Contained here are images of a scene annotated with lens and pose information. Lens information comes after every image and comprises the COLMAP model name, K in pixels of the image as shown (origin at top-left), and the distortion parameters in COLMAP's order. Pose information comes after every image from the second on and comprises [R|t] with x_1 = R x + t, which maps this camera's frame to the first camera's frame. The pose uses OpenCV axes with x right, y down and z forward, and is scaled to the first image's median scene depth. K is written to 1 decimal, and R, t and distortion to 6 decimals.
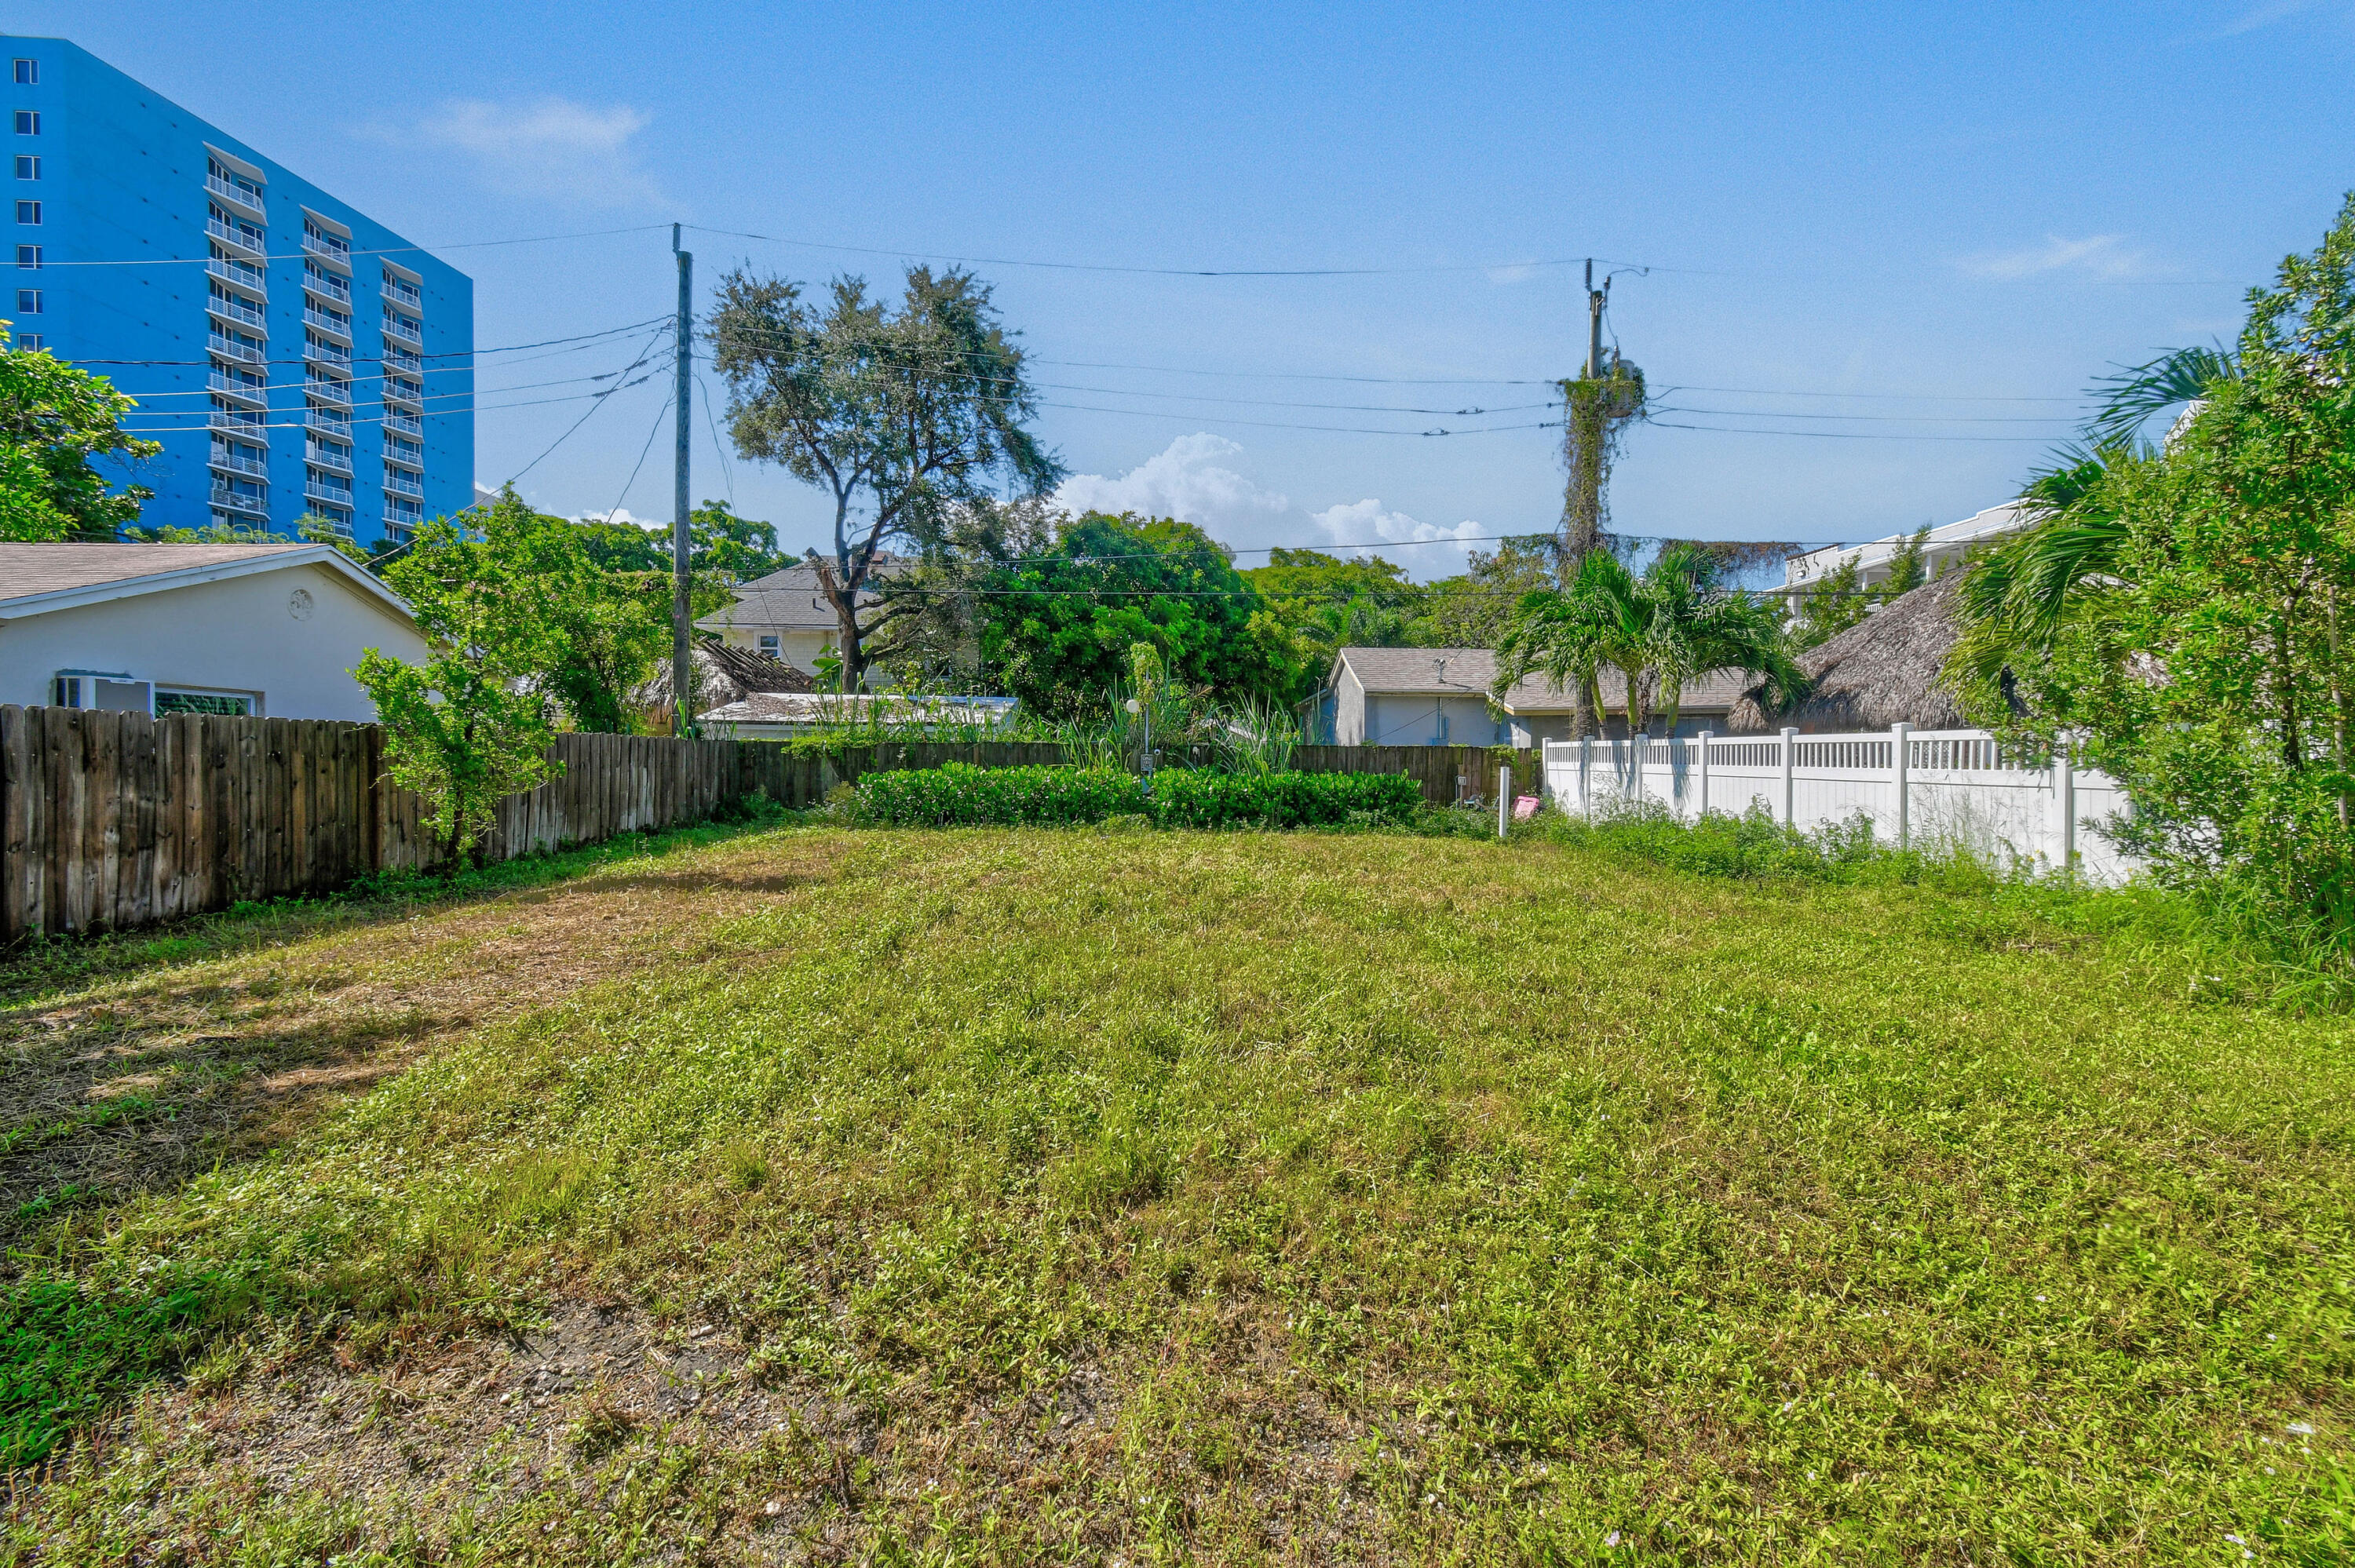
lens RADIAL K [[1074.2, 0, 1147.9], [0, 1074.2, 750.9], [0, 0, 1]] dist [0.010153, -0.001060]
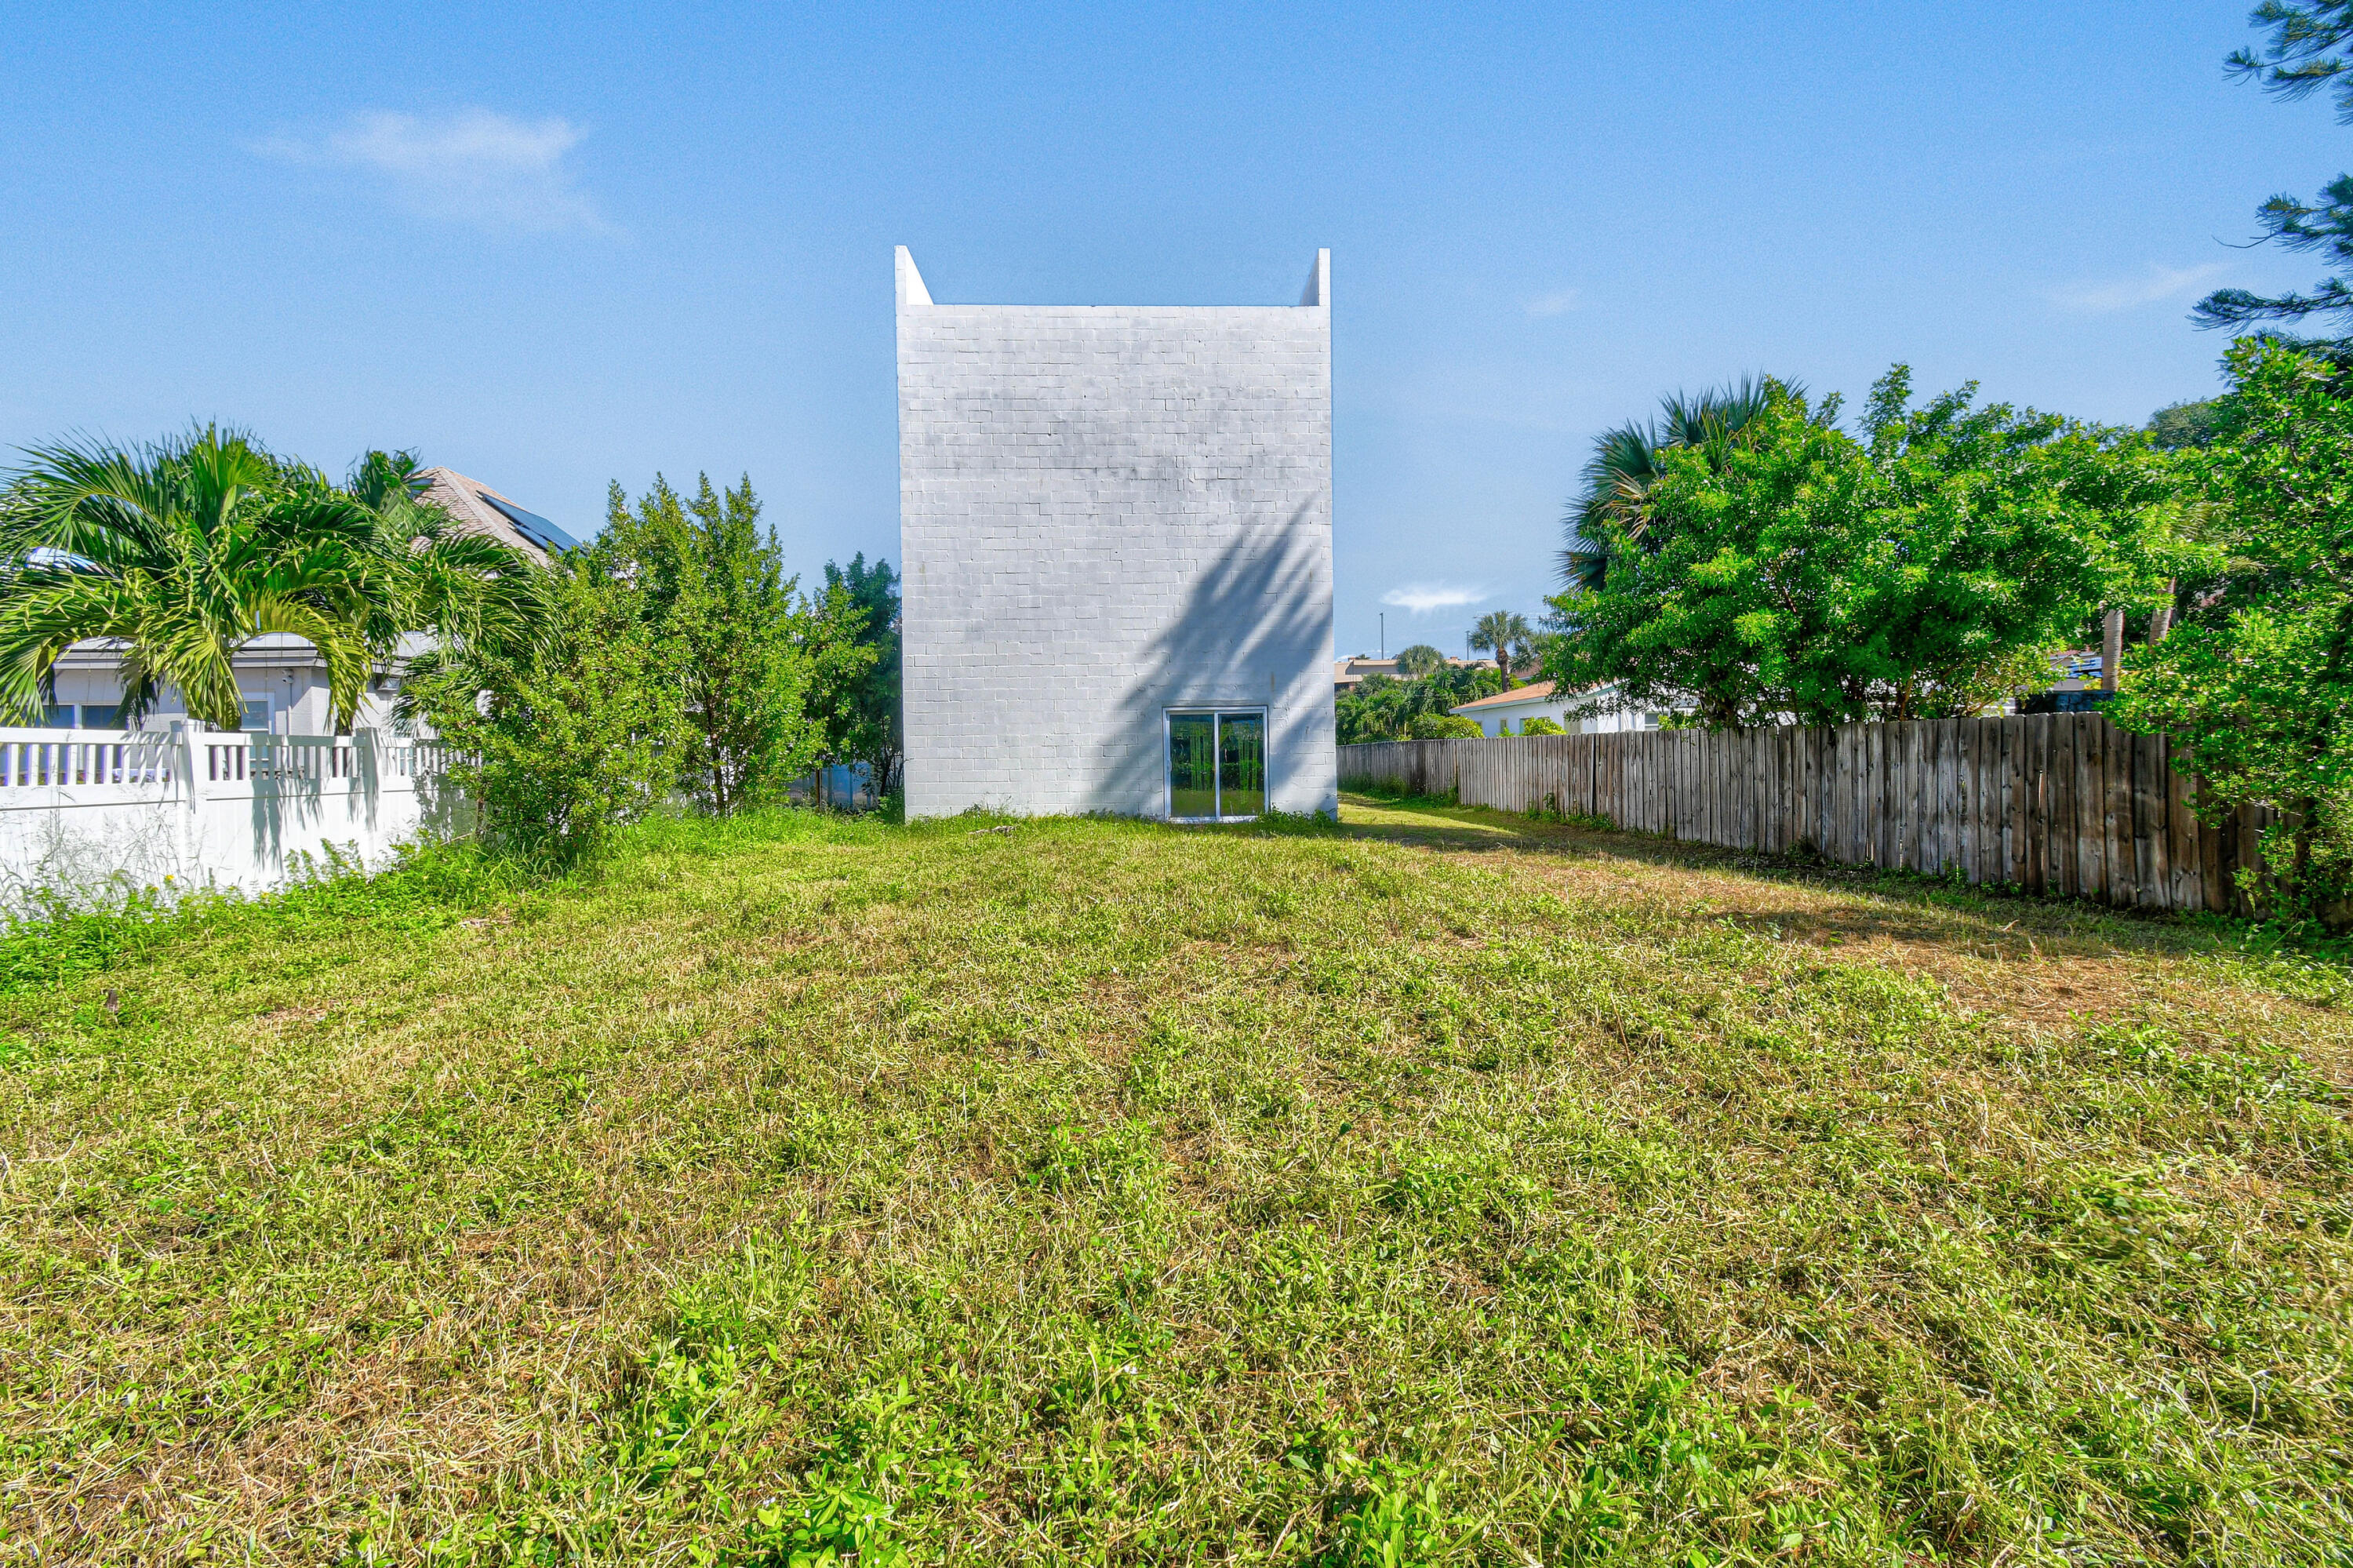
lens RADIAL K [[1073.4, 0, 1176.6], [0, 1073.4, 773.4], [0, 0, 1]] dist [0.010153, -0.001060]
pose [[-0.998996, 0.006976, -0.044263, 0.044044], [0.006387, 0.999889, 0.013430, 0.003376], [0.044351, 0.013134, -0.998930, 1.145368]]
